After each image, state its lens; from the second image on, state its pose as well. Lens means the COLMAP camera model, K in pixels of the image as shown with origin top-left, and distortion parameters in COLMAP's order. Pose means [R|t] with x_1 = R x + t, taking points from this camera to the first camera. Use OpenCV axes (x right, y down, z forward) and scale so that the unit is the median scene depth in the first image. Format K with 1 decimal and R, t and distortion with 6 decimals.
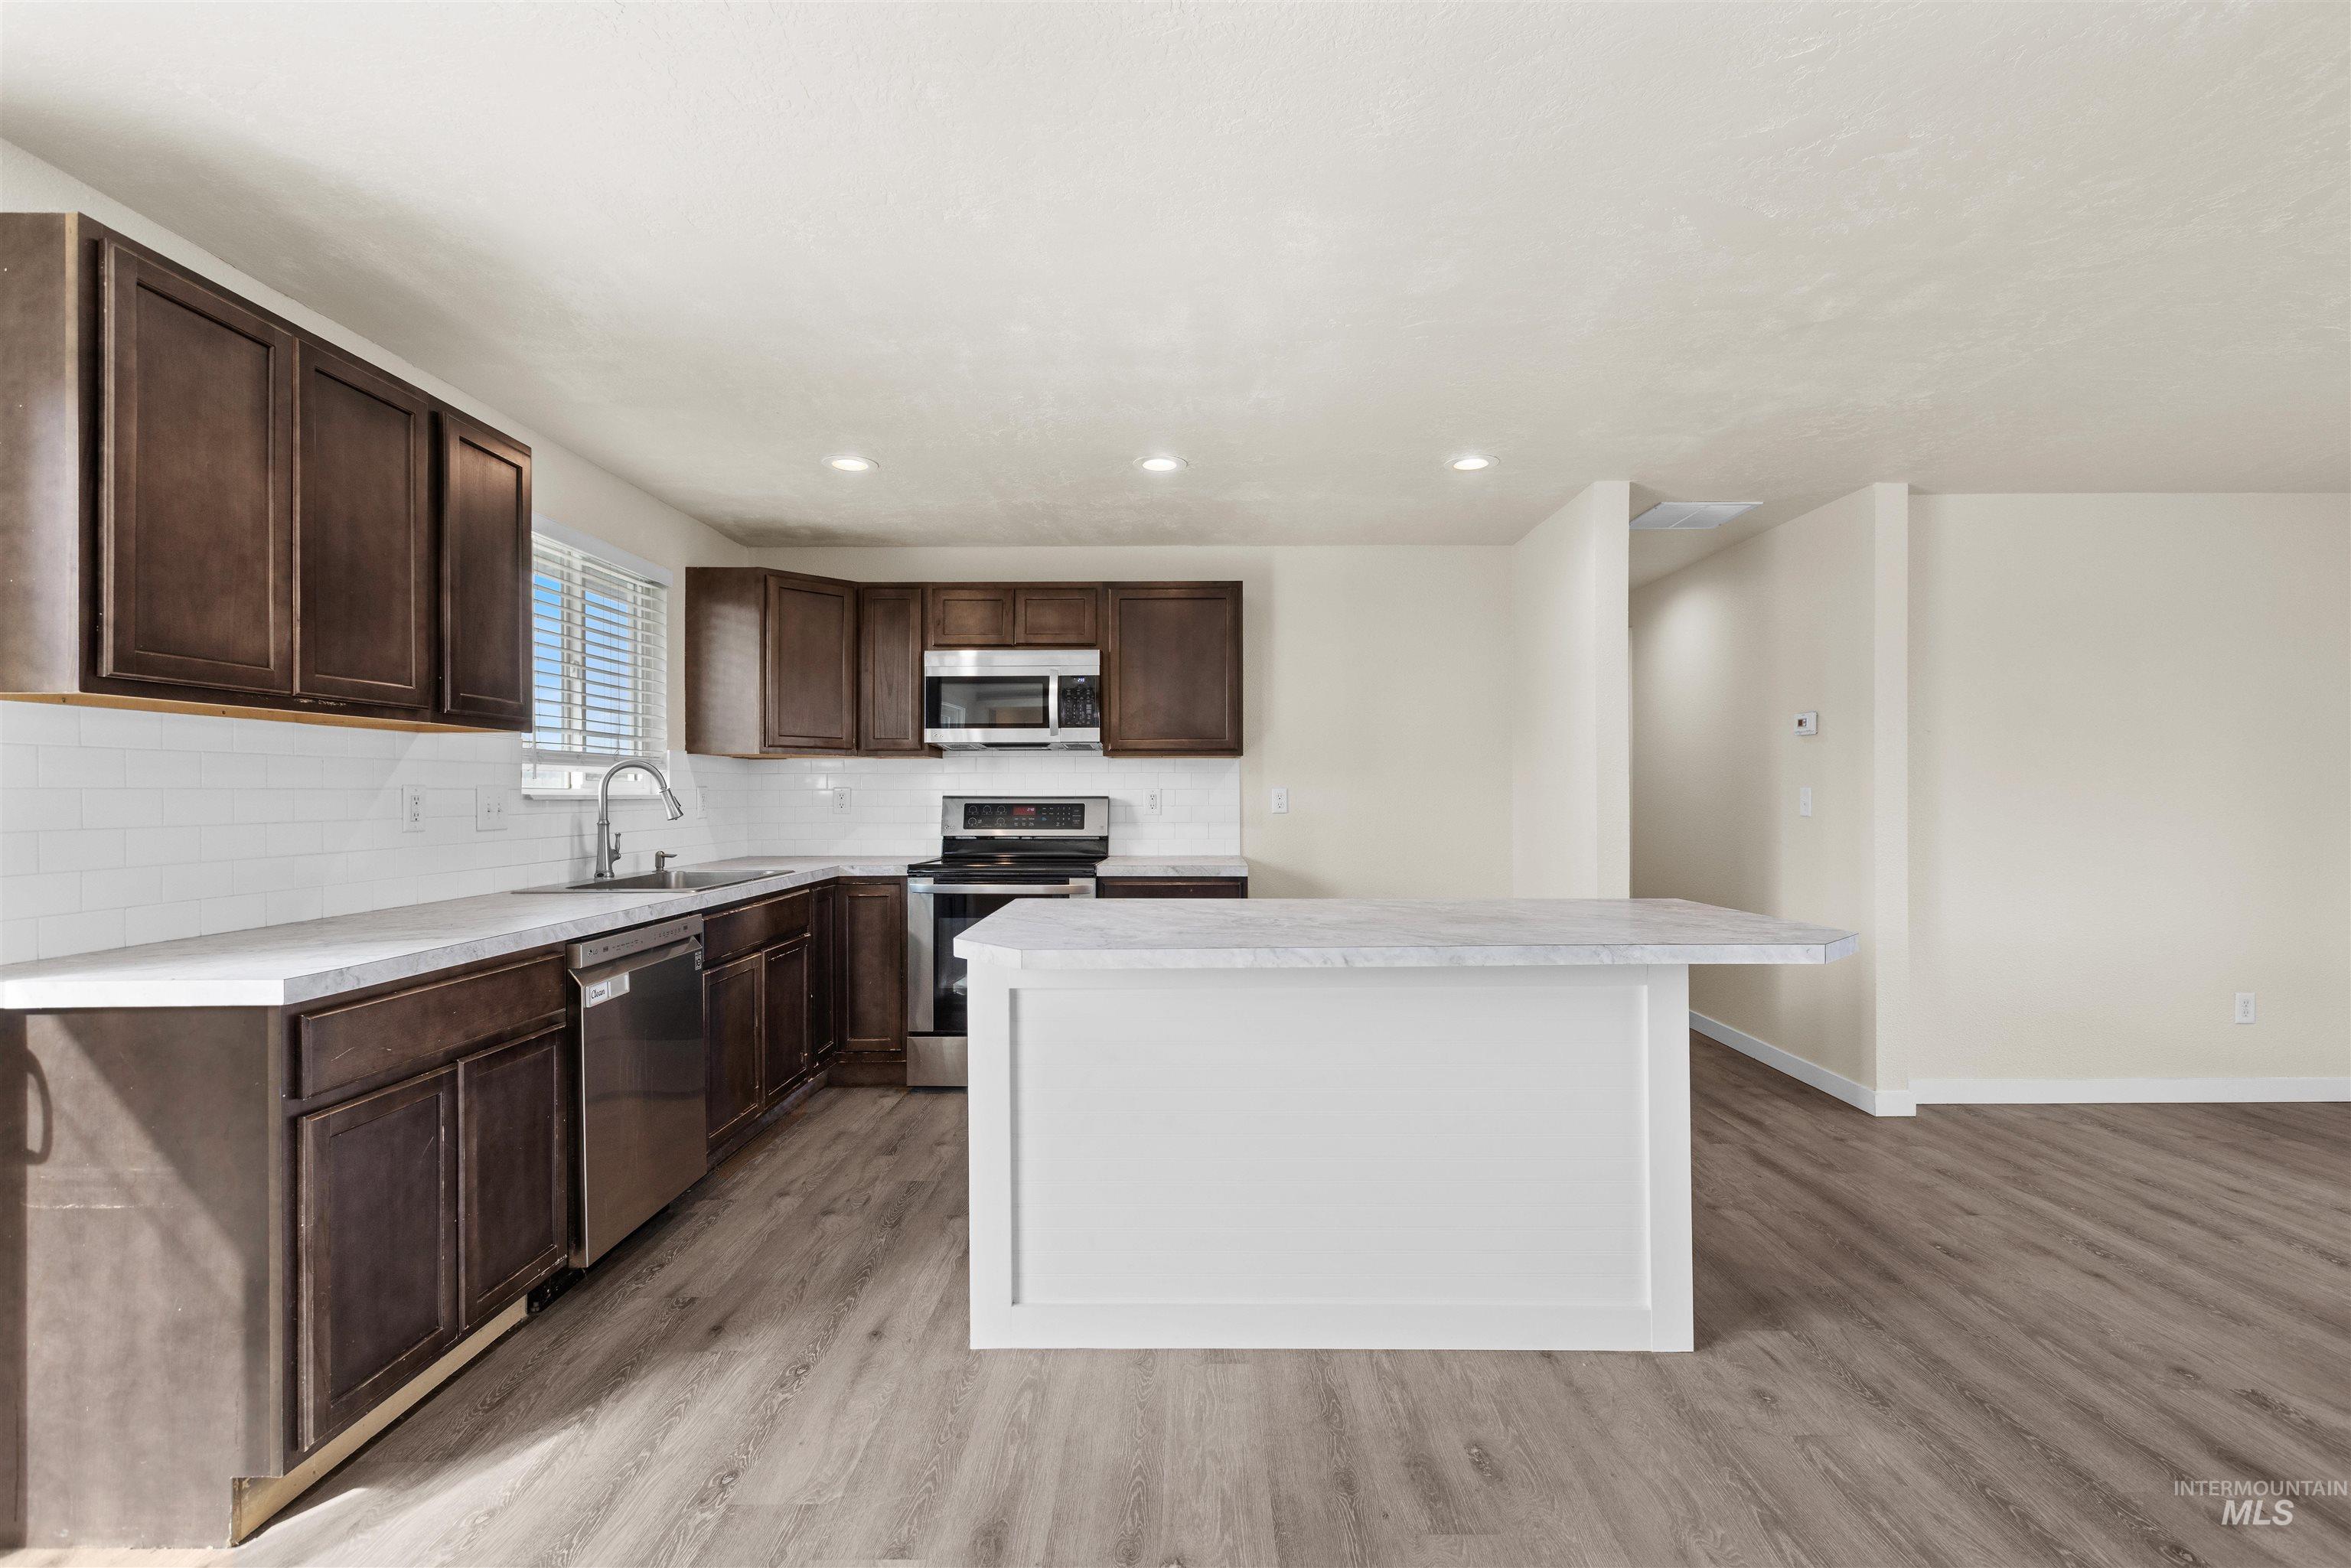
lens RADIAL K [[1053.7, 0, 1193.7], [0, 1053.7, 794.4], [0, 0, 1]] dist [0.004011, -0.001820]
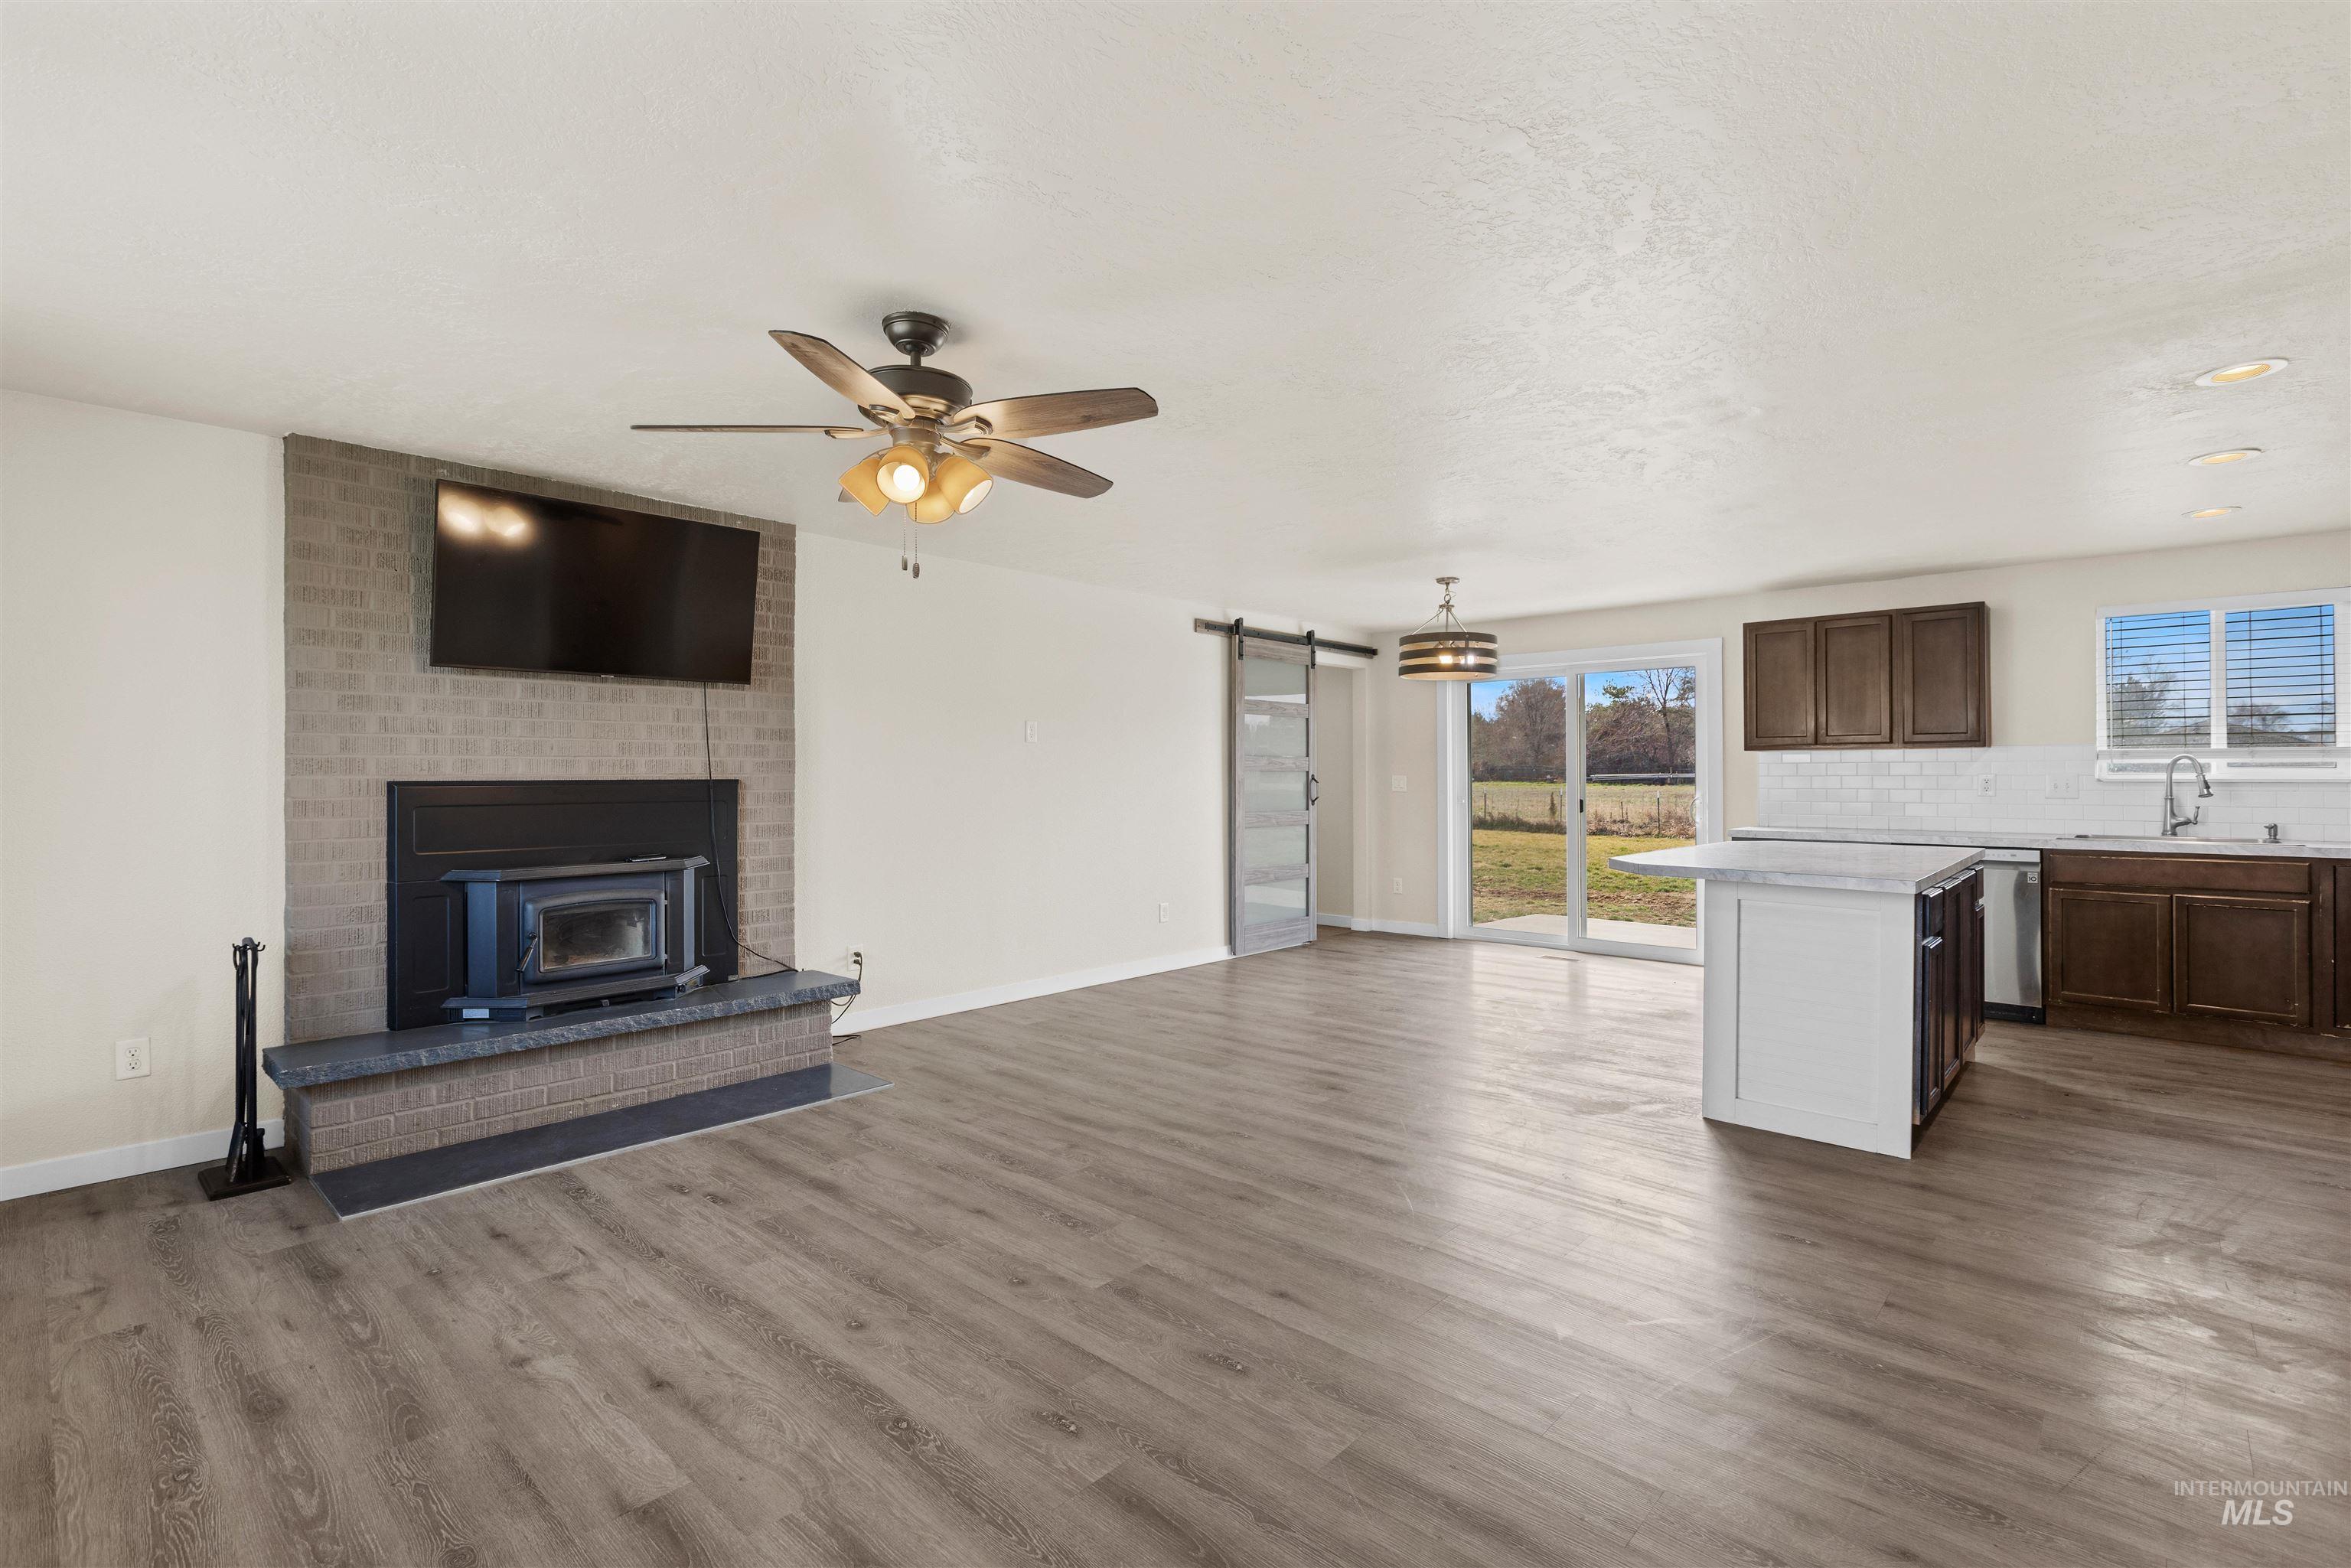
lens RADIAL K [[1053.7, 0, 1171.6], [0, 1053.7, 773.7], [0, 0, 1]] dist [0.004011, -0.001820]
pose [[-0.684725, 0.002558, -0.728797, 1.638297], [0.002091, 0.999997, 0.001545, -0.012767], [0.728798, -0.000466, -0.684729, 1.108600]]
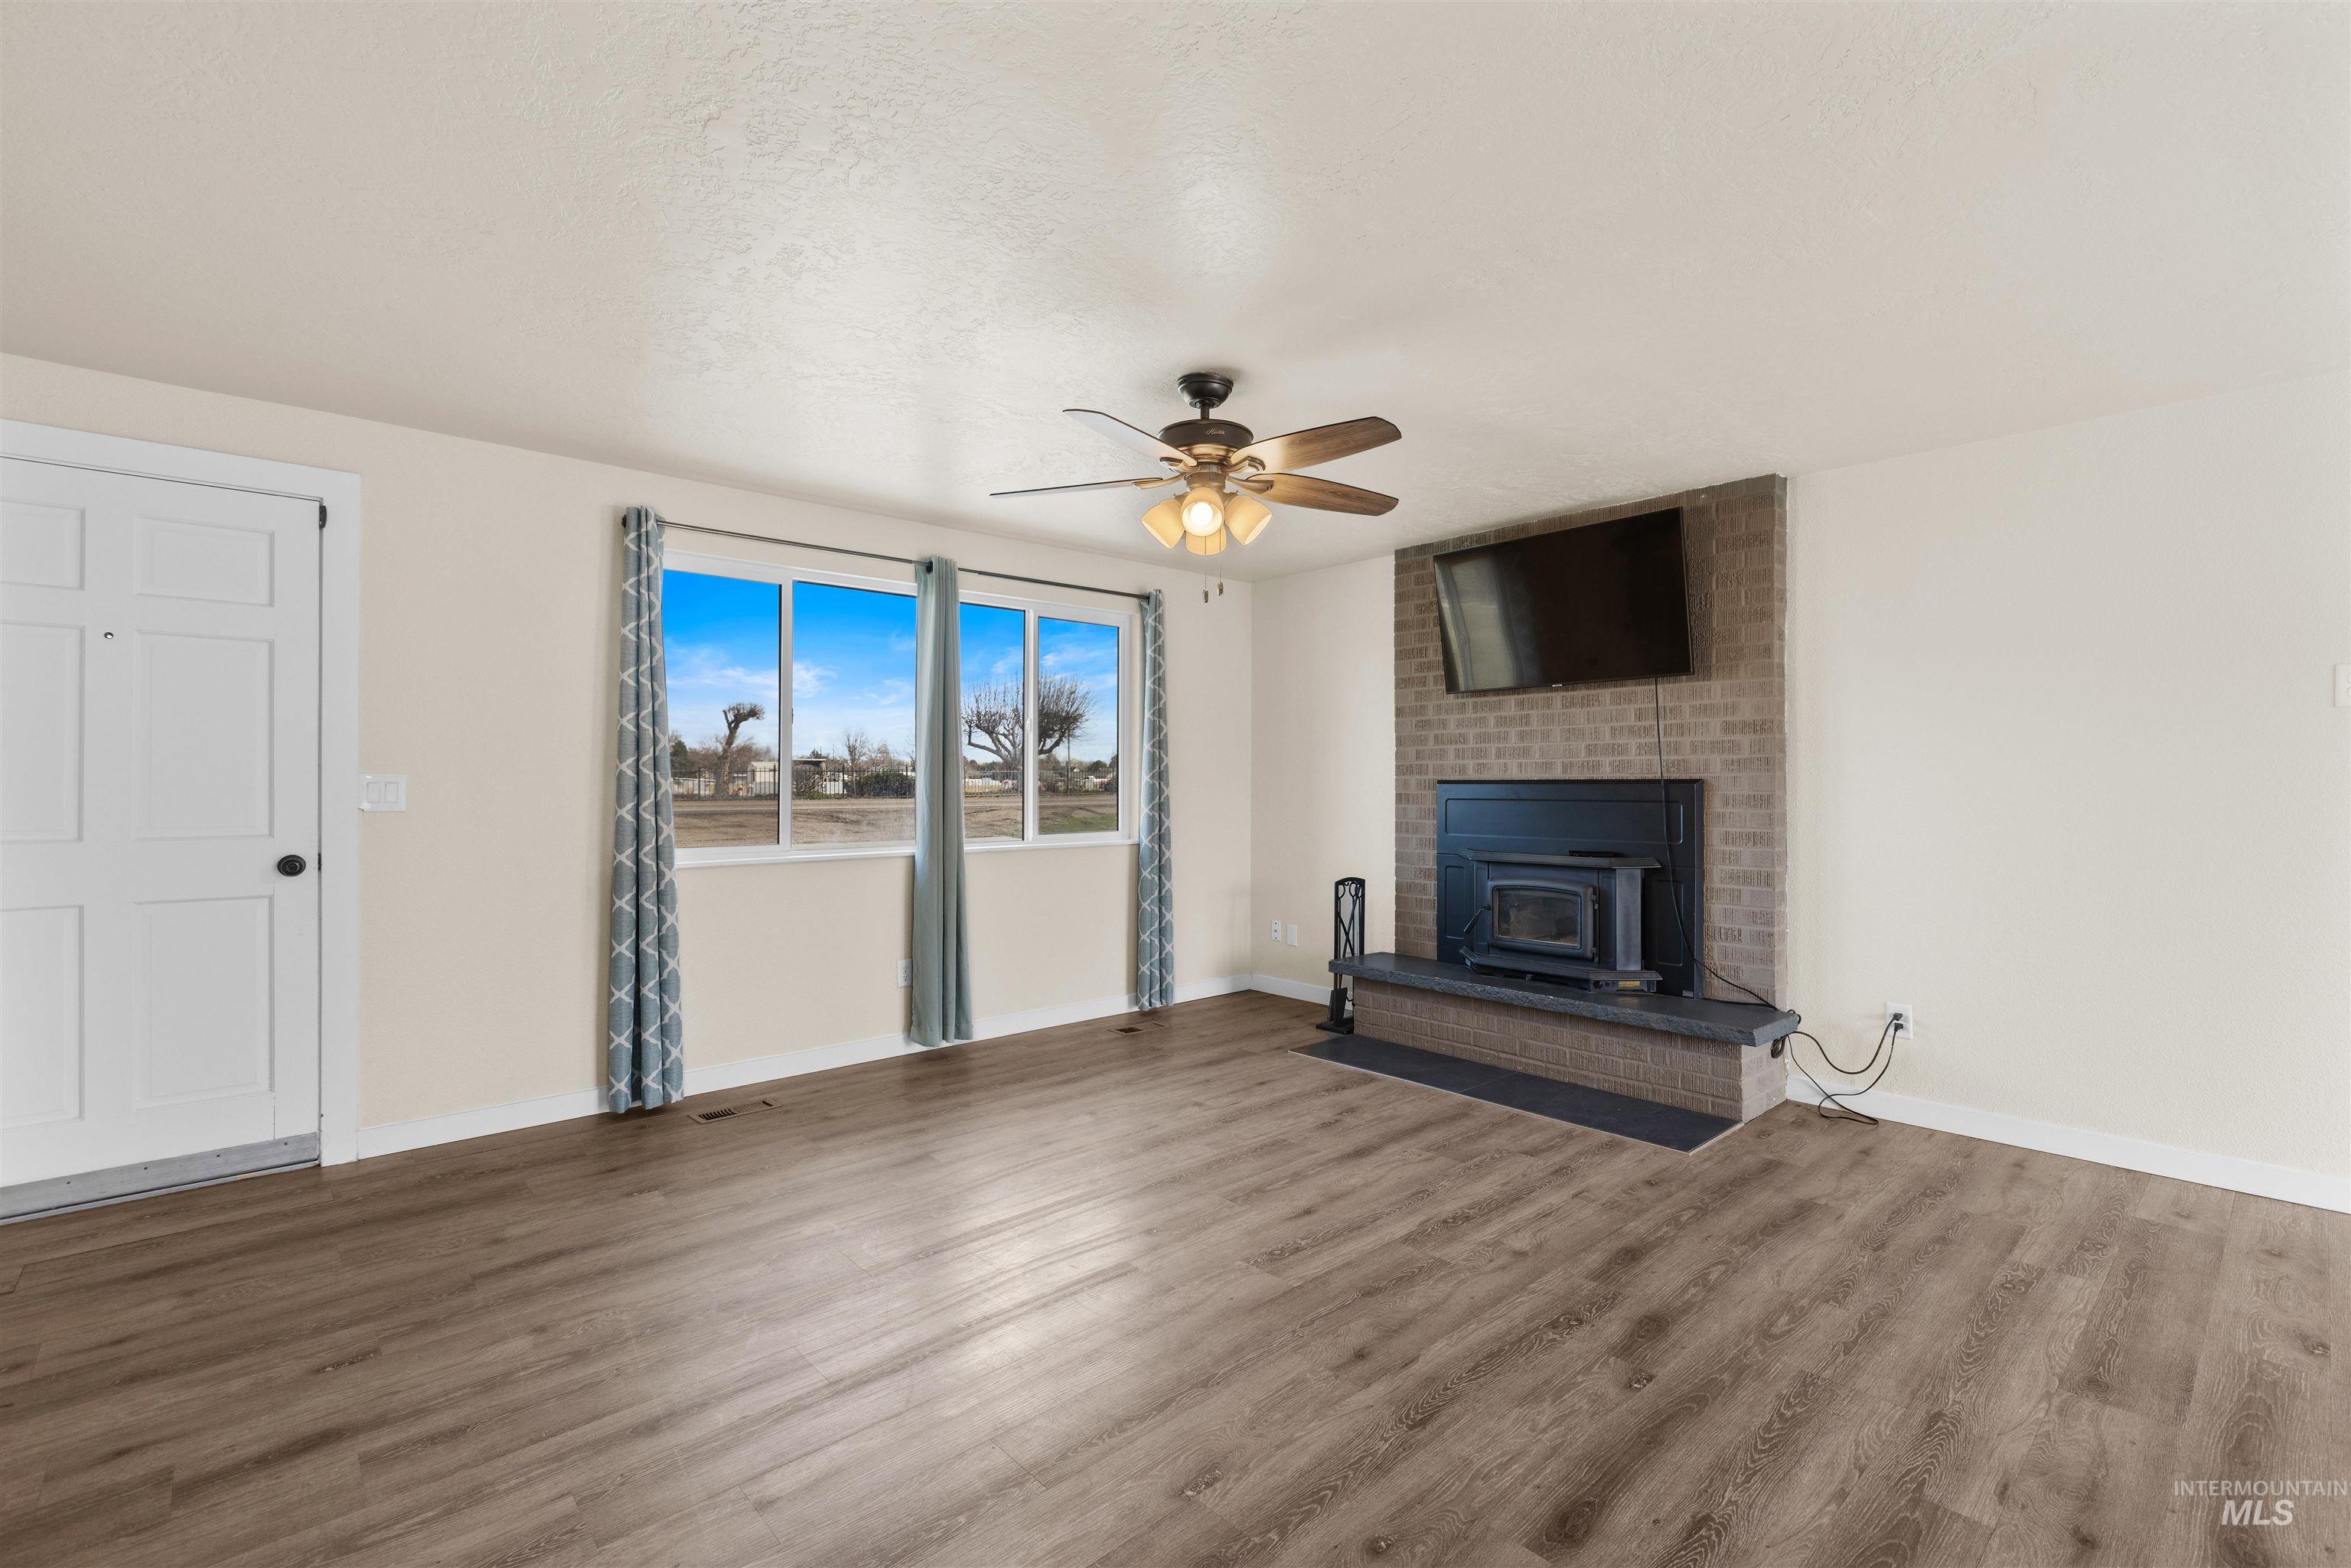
lens RADIAL K [[1053.7, 0, 1184.2], [0, 1053.7, 779.3], [0, 0, 1]] dist [0.004011, -0.001820]
pose [[-0.671731, 0.007461, 0.740757, 0.445110], [0.005451, 0.999972, -0.005130, -0.000088], [-0.740775, 0.000592, -0.671753, 1.047633]]
